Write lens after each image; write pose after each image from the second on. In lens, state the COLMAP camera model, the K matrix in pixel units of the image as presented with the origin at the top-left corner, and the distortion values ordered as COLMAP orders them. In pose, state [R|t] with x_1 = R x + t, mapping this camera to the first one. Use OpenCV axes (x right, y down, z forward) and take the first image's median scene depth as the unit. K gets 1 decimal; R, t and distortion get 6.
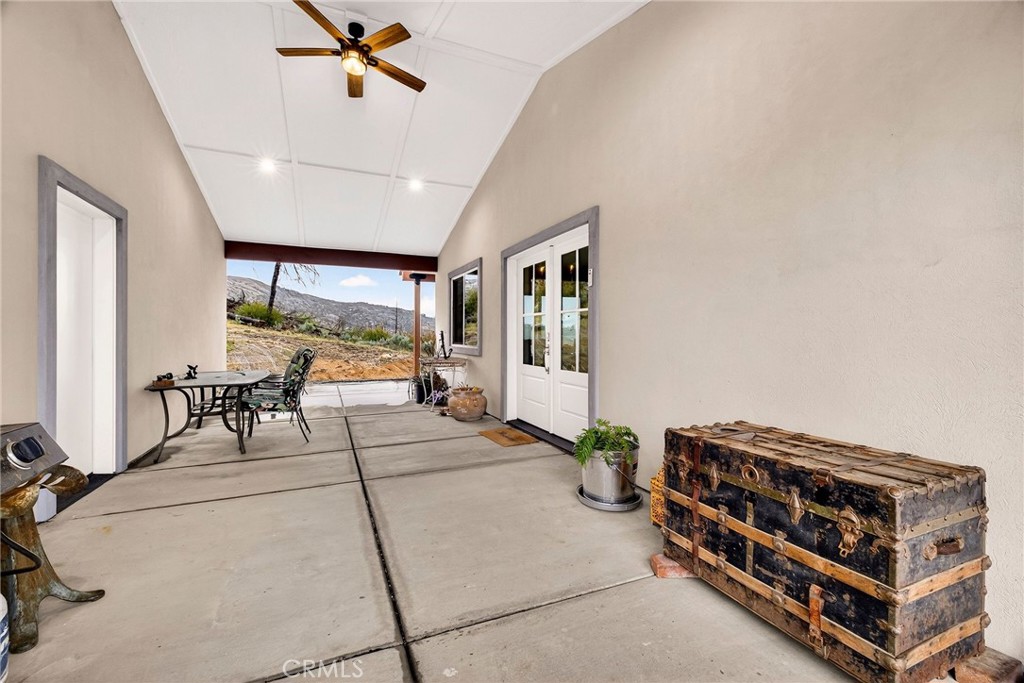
lens RADIAL K [[429.6, 0, 511.5], [0, 429.6, 338.7], [0, 0, 1]] dist [0.012700, -0.001790]
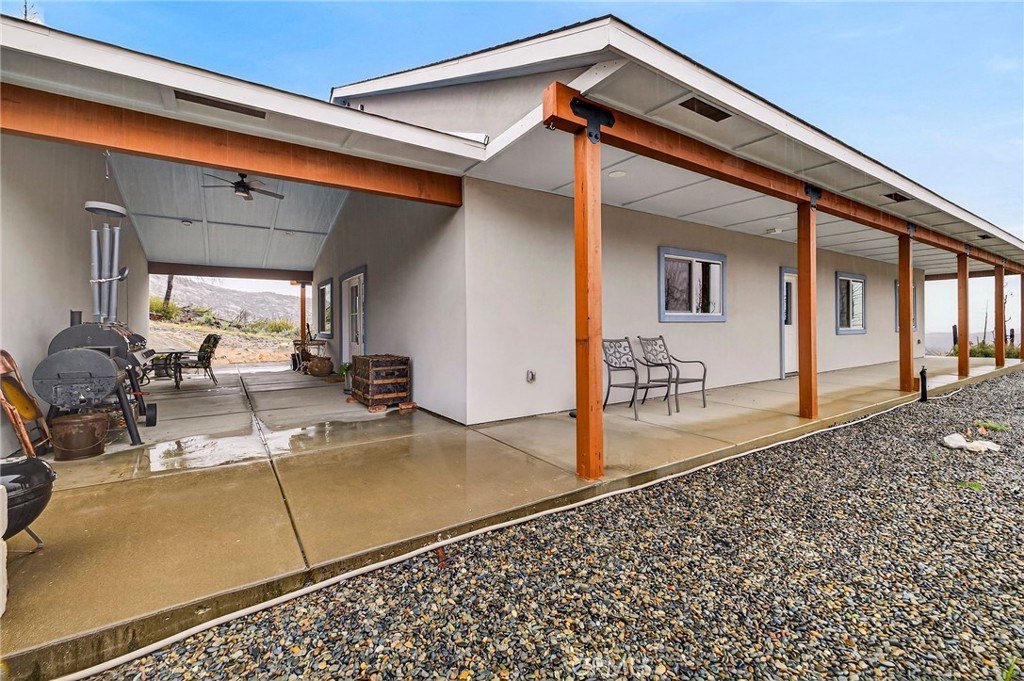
lens RADIAL K [[429.6, 0, 511.3], [0, 429.6, 331.4], [0, 0, 1]] dist [0.012700, -0.001790]
pose [[0.984363, -0.009727, 0.175884, 0.280832], [0.008964, 0.999947, 0.005138, 0.010738], [-0.175924, -0.003481, 0.984398, -0.654704]]
